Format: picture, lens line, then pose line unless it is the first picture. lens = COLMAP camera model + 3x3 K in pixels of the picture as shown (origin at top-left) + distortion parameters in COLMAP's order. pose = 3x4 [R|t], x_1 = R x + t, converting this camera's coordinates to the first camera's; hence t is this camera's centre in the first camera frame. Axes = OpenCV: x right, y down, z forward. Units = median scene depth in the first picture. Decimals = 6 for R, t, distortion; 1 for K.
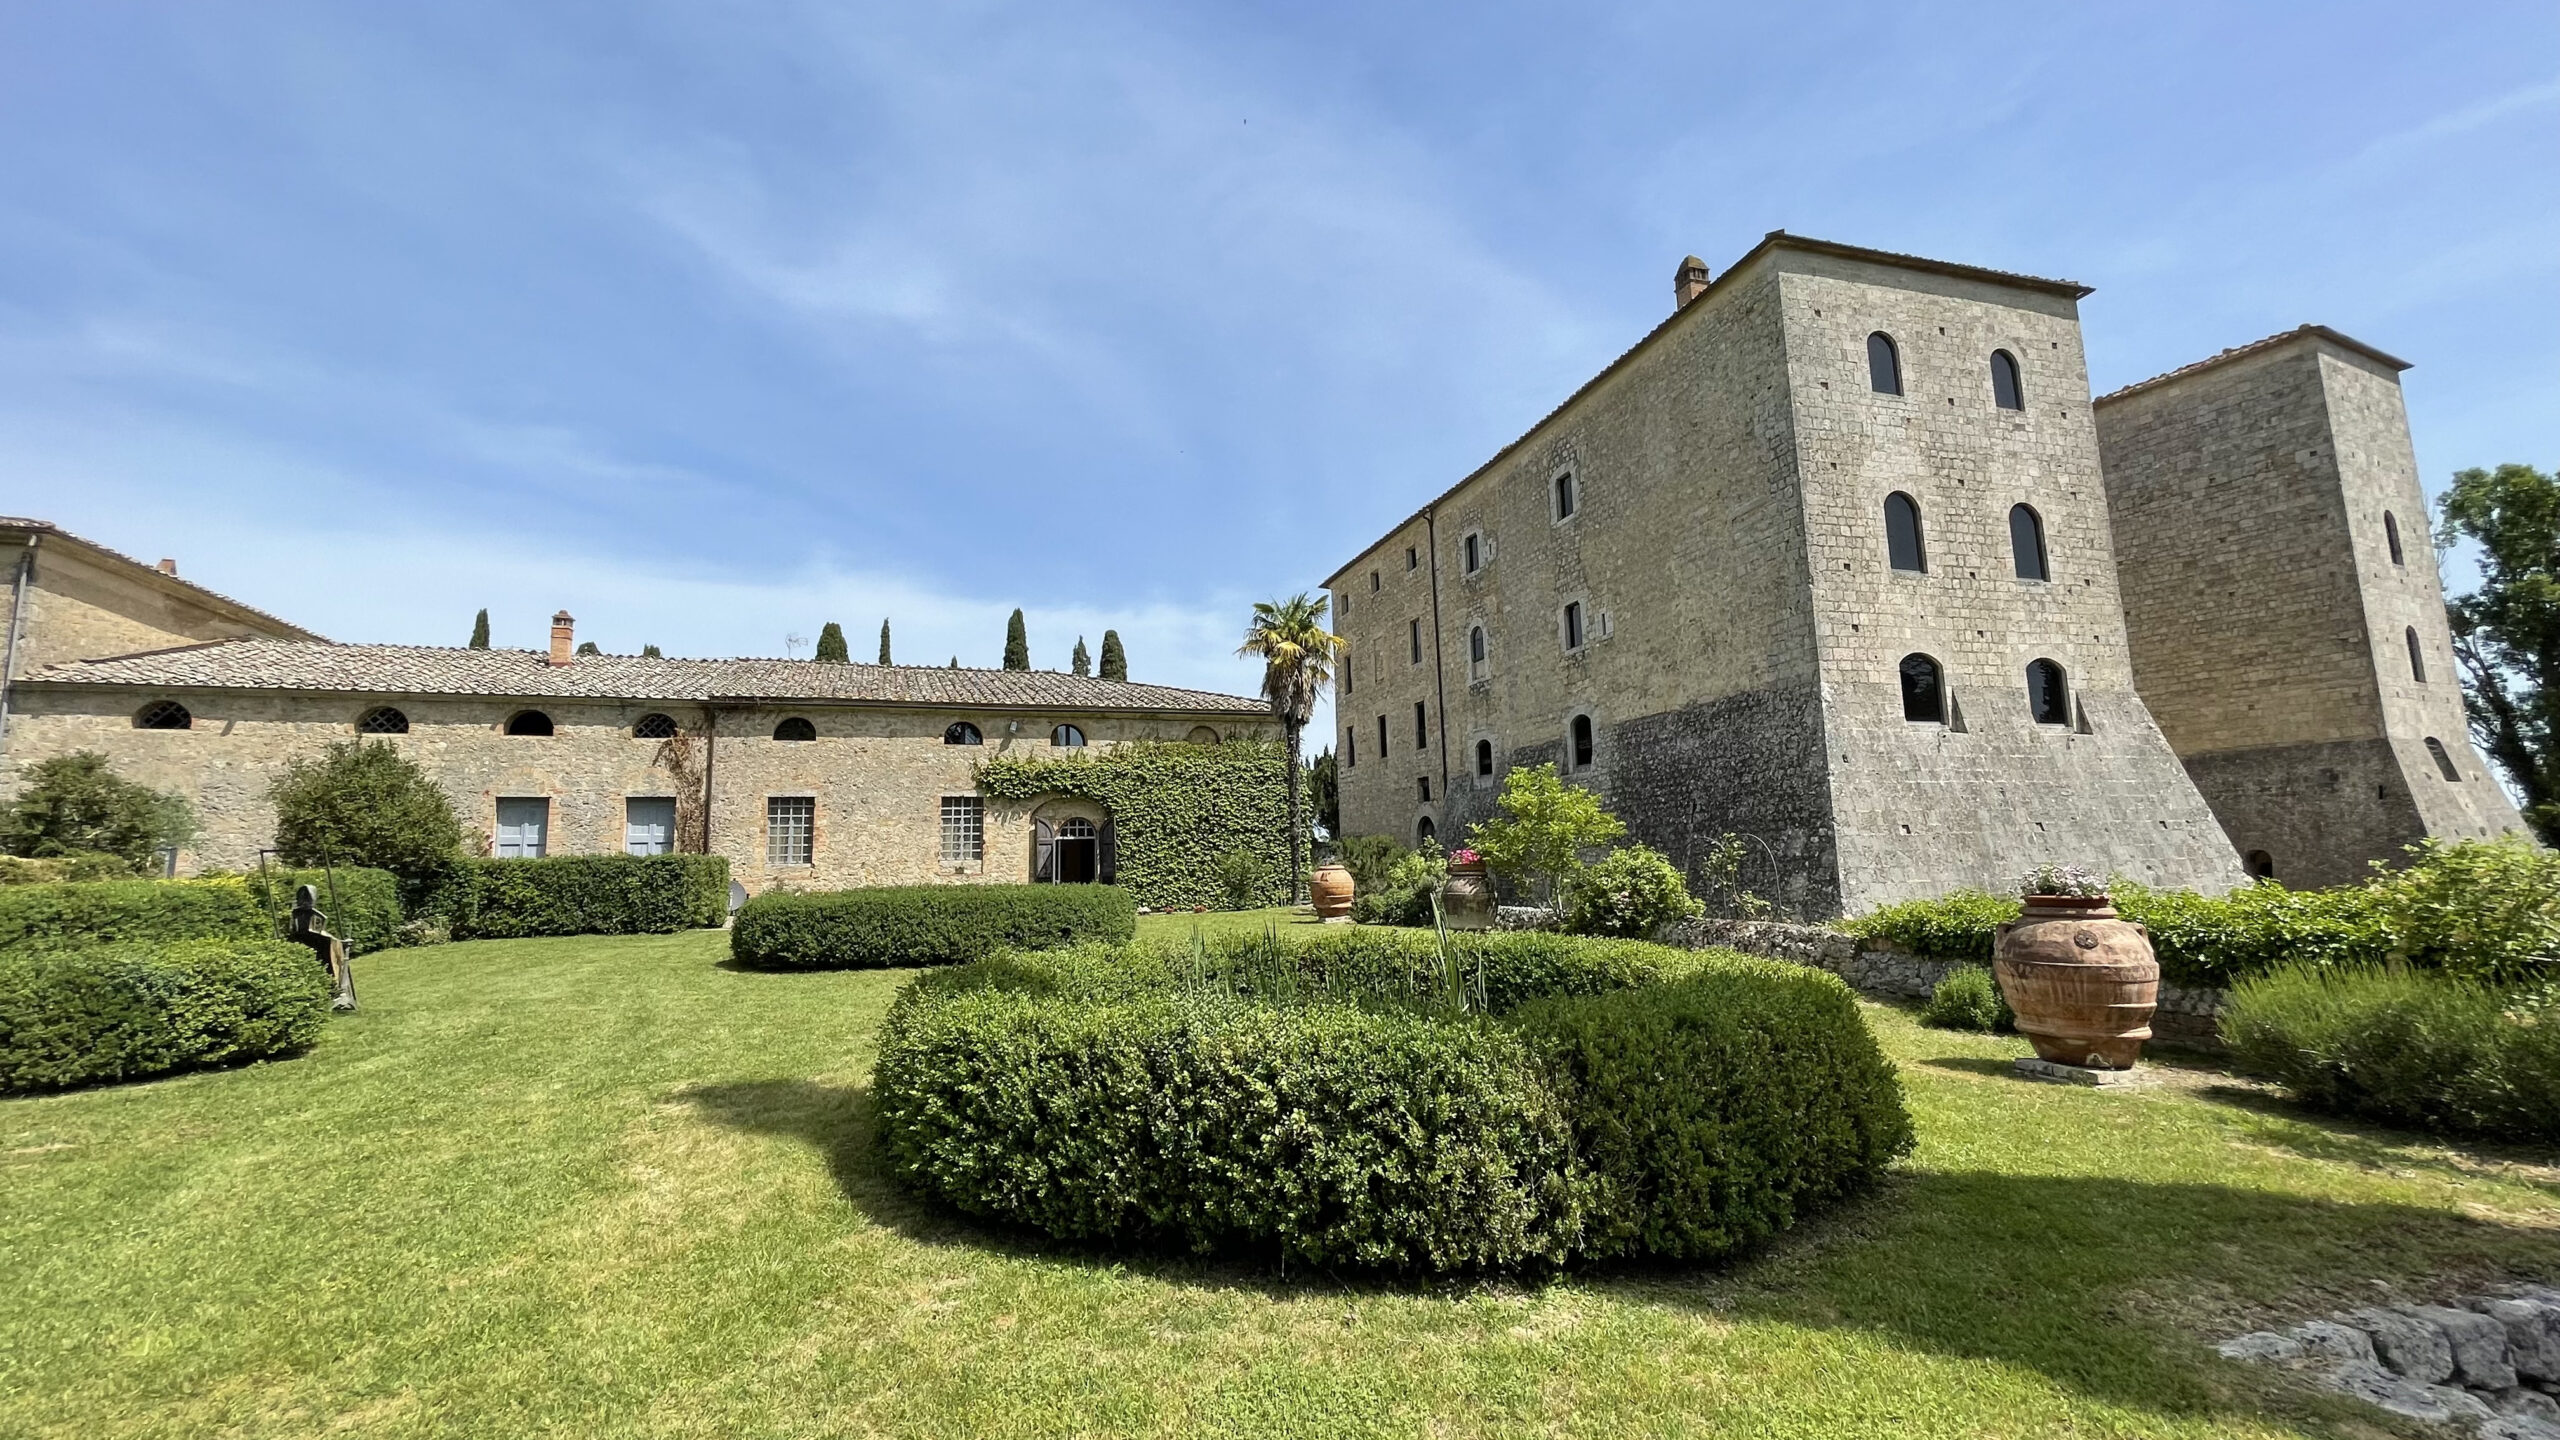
lens RADIAL K [[1085.2, 0, 1280.0], [0, 1085.2, 720.0], [0, 0, 1]] dist [-0.011363, -0.000034]
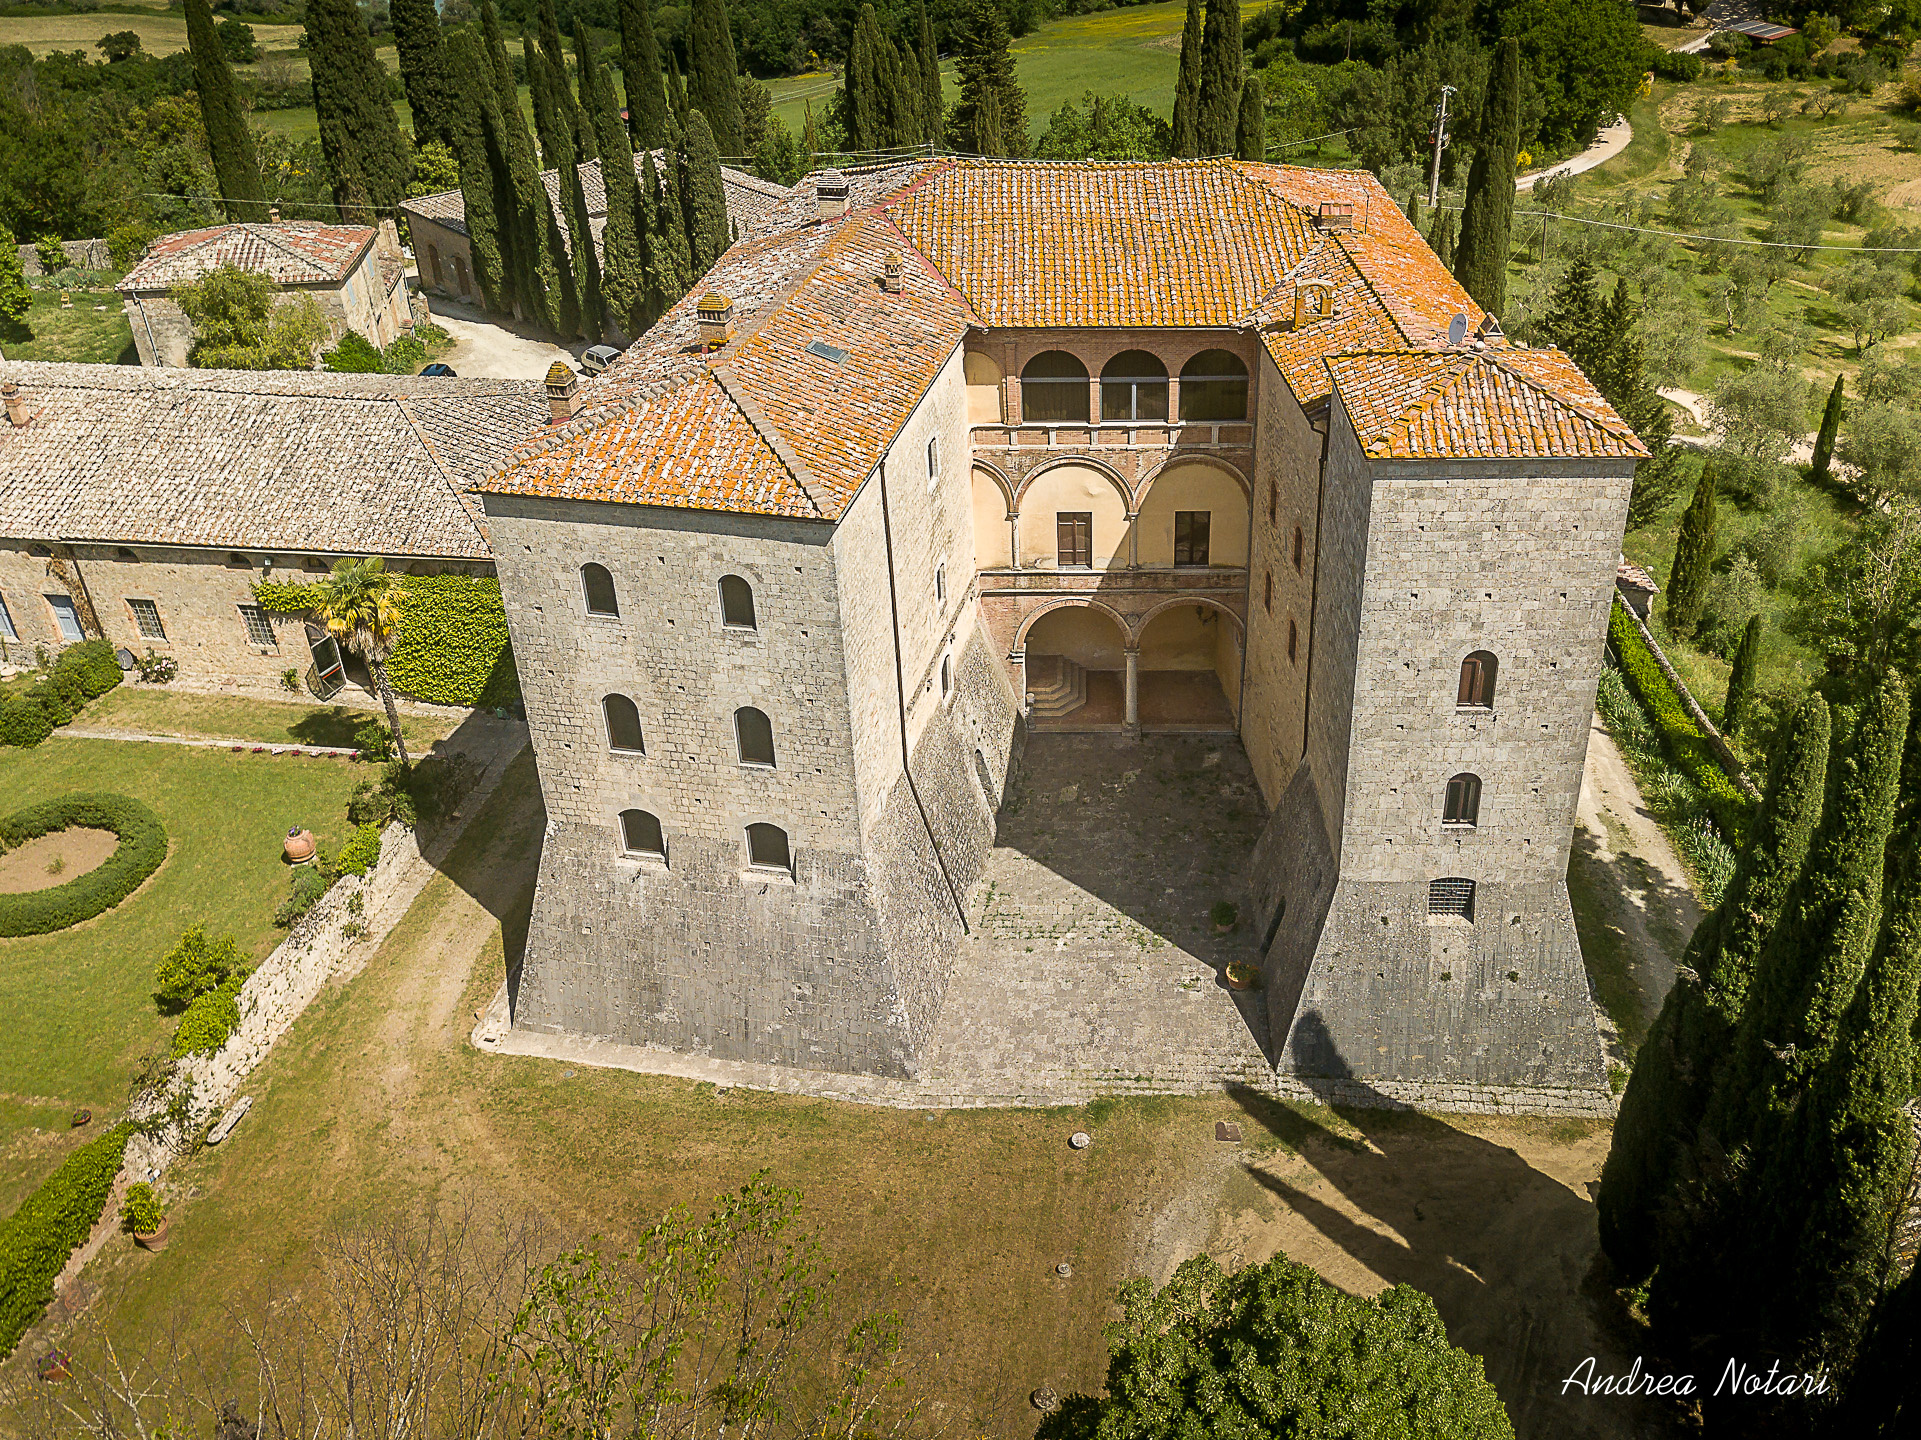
lens RADIAL K [[1534.4, 0, 960.5], [0, 1534.4, 720.0], [0, 0, 1]] dist [0.027110, -0.001740]
pose [[0.893721, 0.250799, -0.371970, 1.475766], [0.048880, 0.769764, 0.636454, -1.183931], [0.445951, -0.586995, 0.675696, 0.029567]]
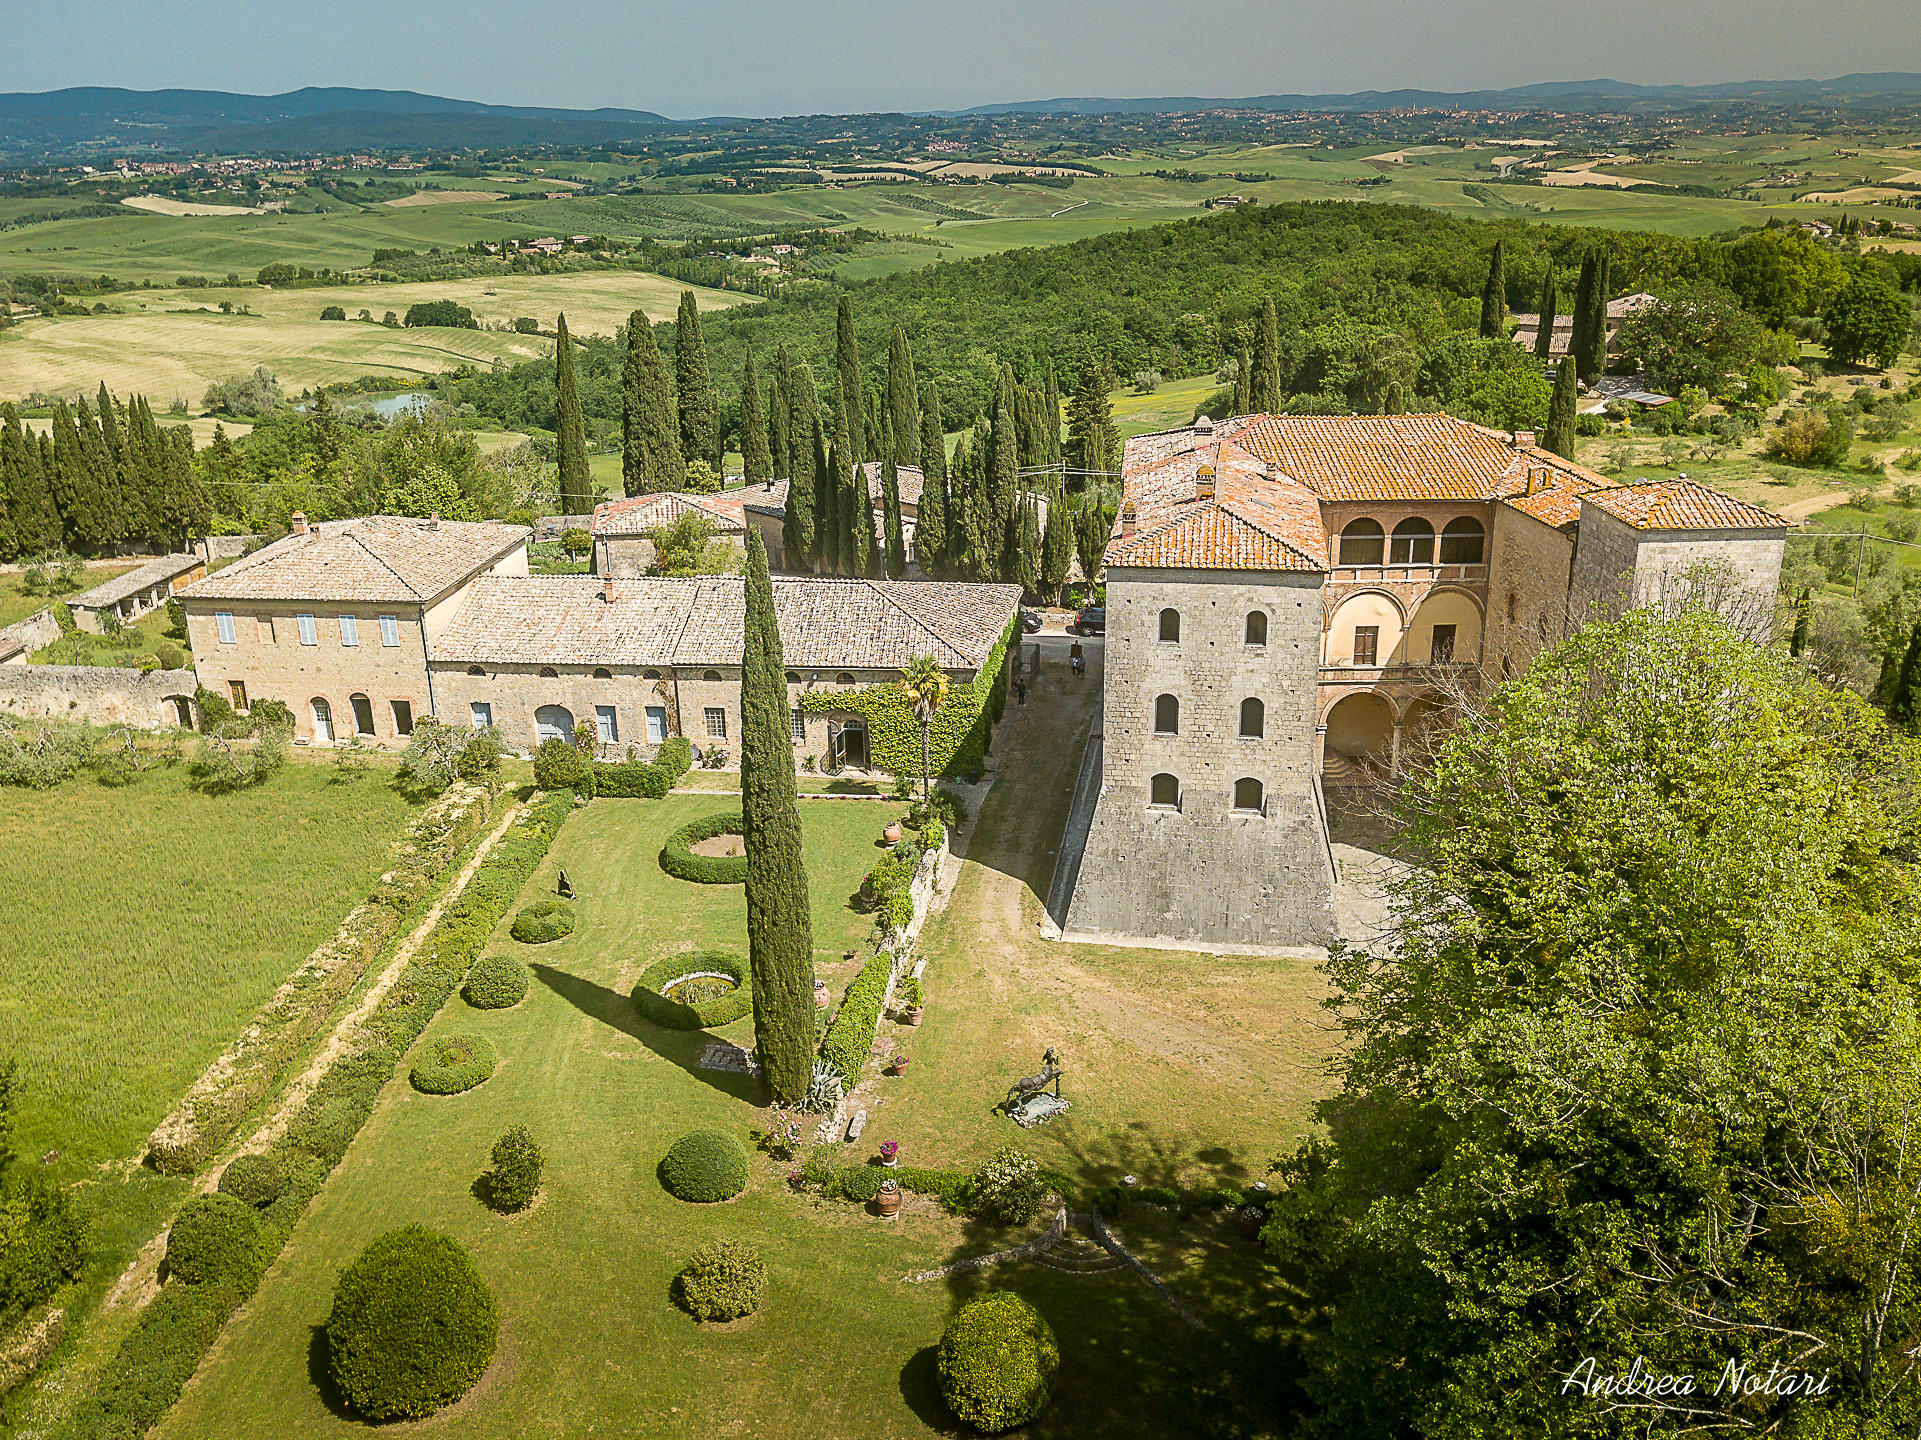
lens RADIAL K [[1458.8, 0, 946.6], [0, 1458.8, 795.3], [0, 0, 1]] dist [0.071768, -0.078857]
pose [[0.909098, 0.170441, -0.380118, 1.194153], [0.044779, 0.867203, 0.495938, -1.315257], [0.414168, -0.467878, 0.780740, -1.231299]]
